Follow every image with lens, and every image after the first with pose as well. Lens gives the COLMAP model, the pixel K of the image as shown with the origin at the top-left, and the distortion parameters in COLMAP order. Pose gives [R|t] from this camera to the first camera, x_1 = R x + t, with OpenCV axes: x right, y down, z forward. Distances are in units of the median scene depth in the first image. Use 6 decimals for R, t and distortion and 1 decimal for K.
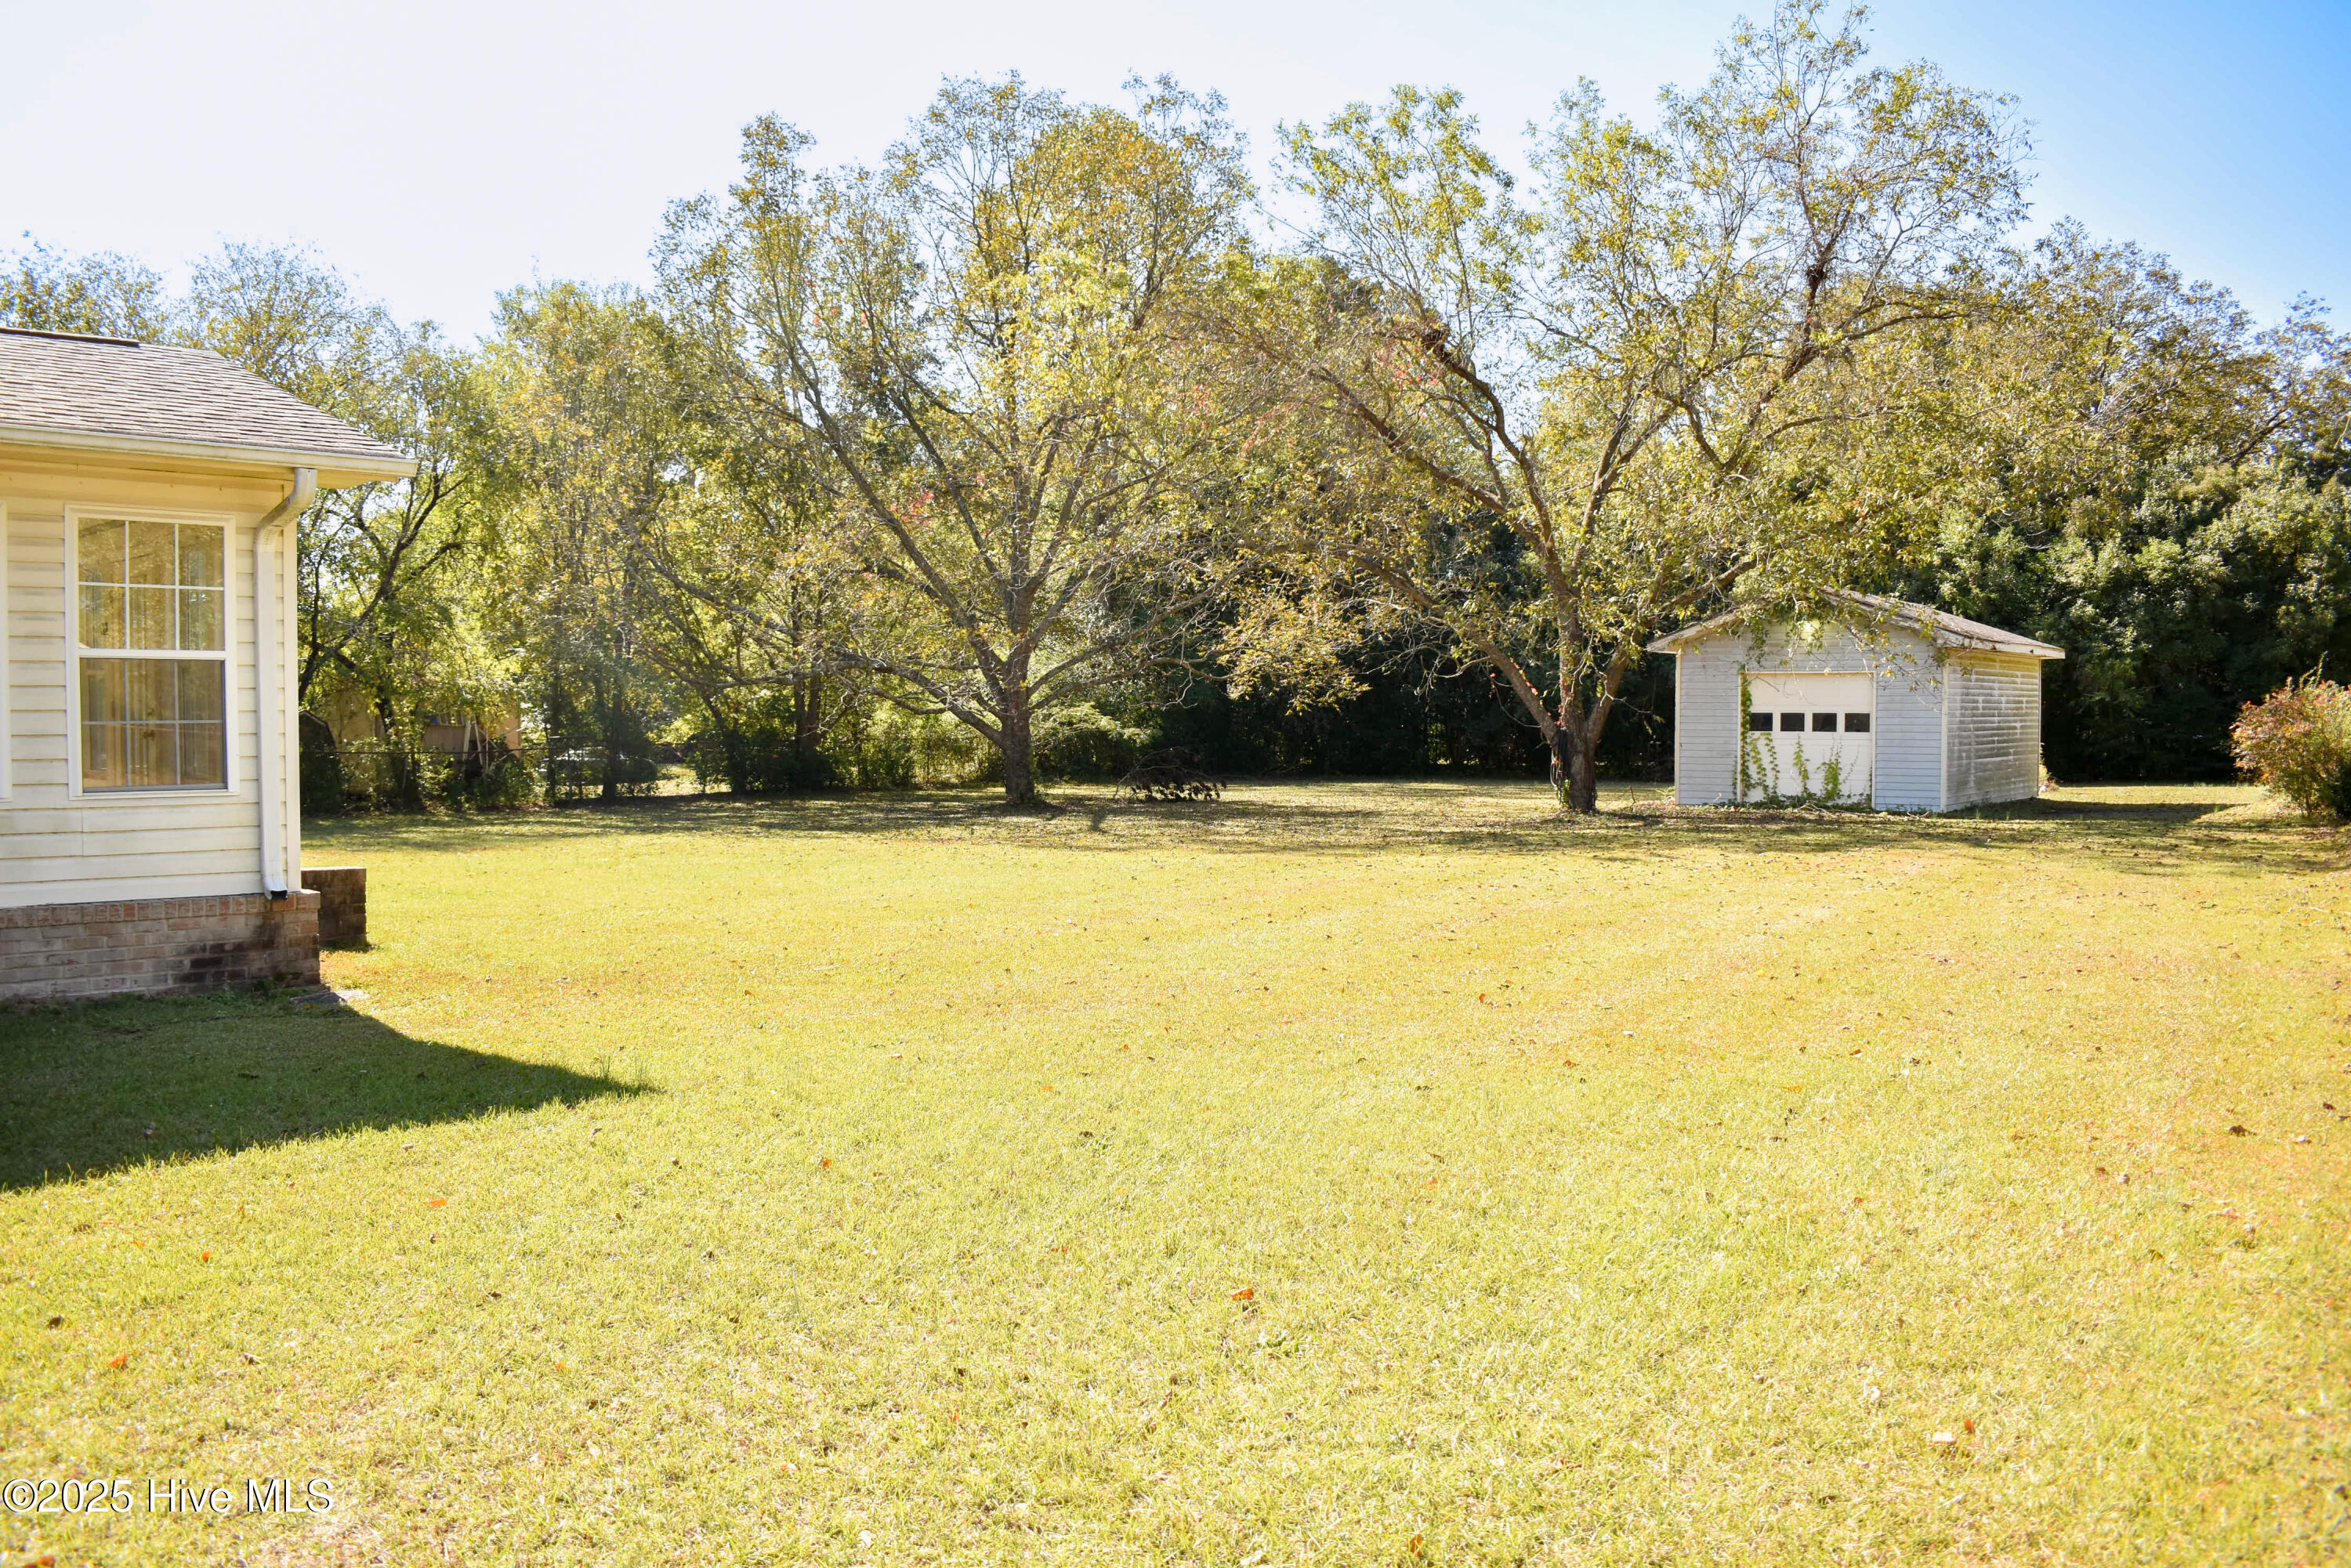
lens RADIAL K [[1822.4, 0, 1178.3], [0, 1822.4, 785.8], [0, 0, 1]] dist [-0.090728, 0.014157]
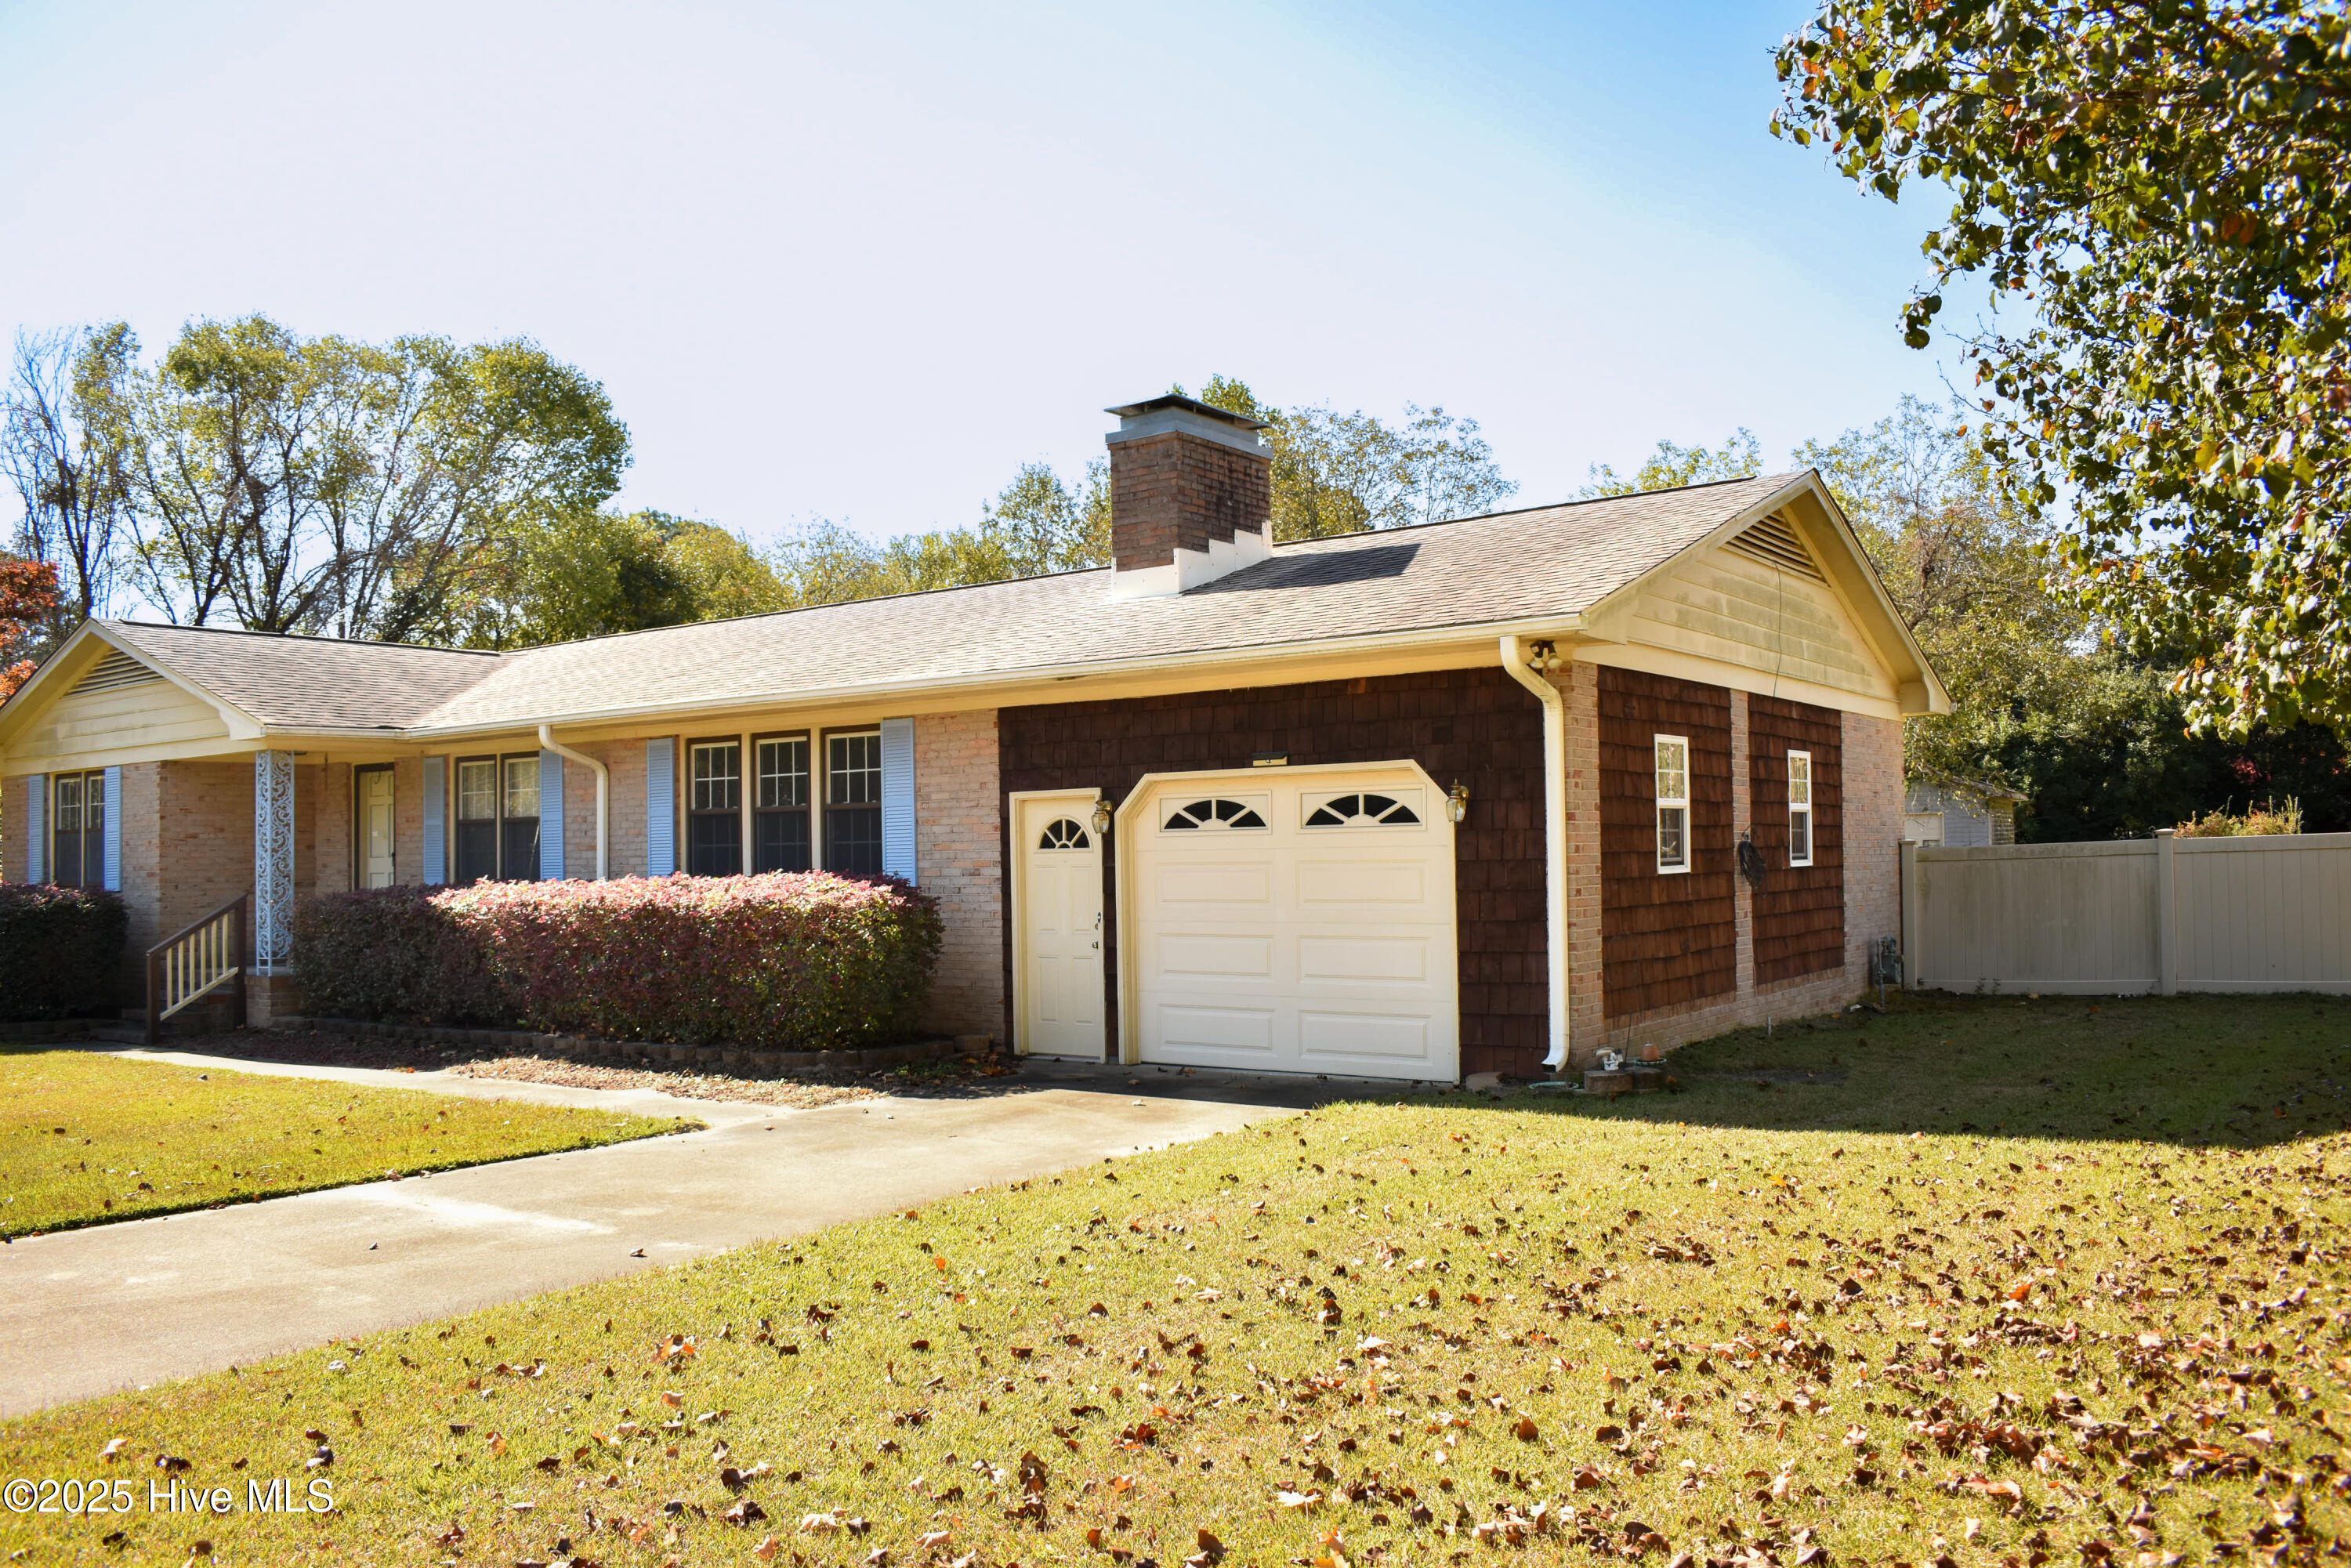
lens RADIAL K [[1822.4, 0, 1175.4], [0, 1822.4, 780.1], [0, 0, 1]] dist [-0.090728, 0.014157]
pose [[0.988350, -0.013132, 0.151634, -0.340144], [0.024979, 0.996757, -0.076495, 0.005318], [-0.150137, 0.079391, 0.985472, -0.287253]]
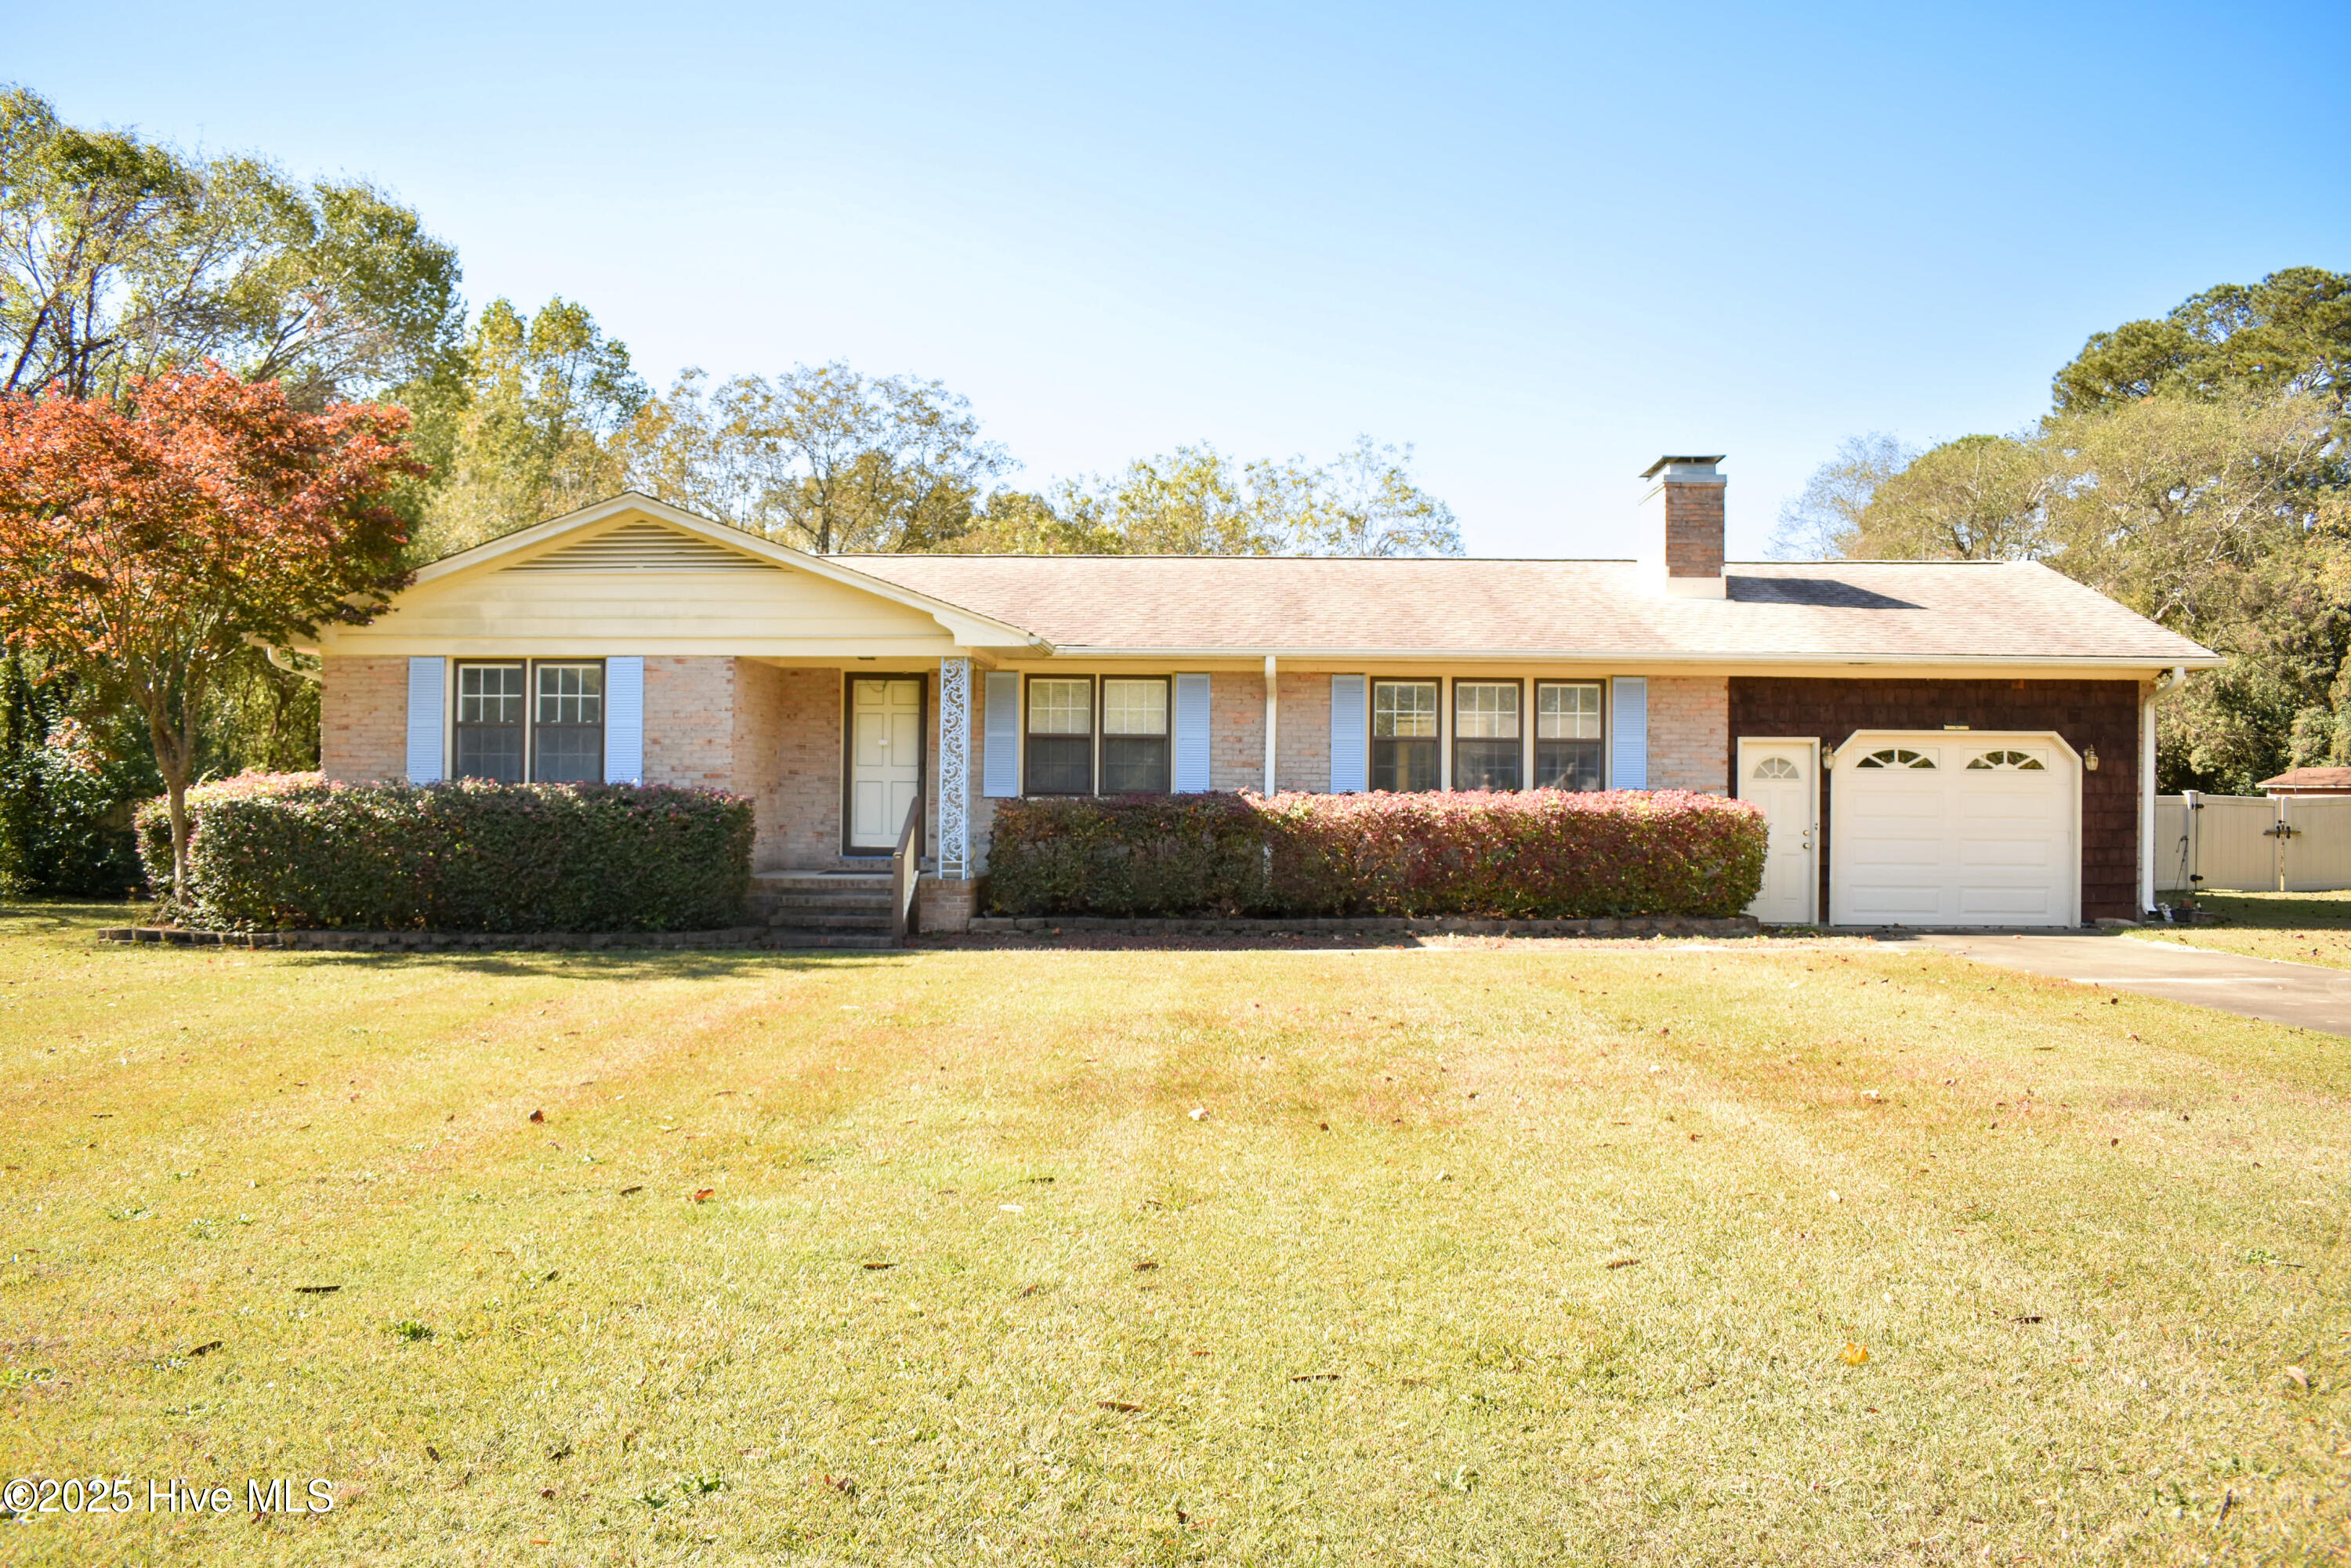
lens RADIAL K [[1822.4, 0, 1171.7], [0, 1822.4, 784.0], [0, 0, 1]] dist [-0.090728, 0.014157]
pose [[0.733352, 0.011918, 0.679745, -0.707293], [0.016817, 0.999222, -0.035662, 0.007221], [-0.679641, 0.037584, 0.732581, -0.202147]]
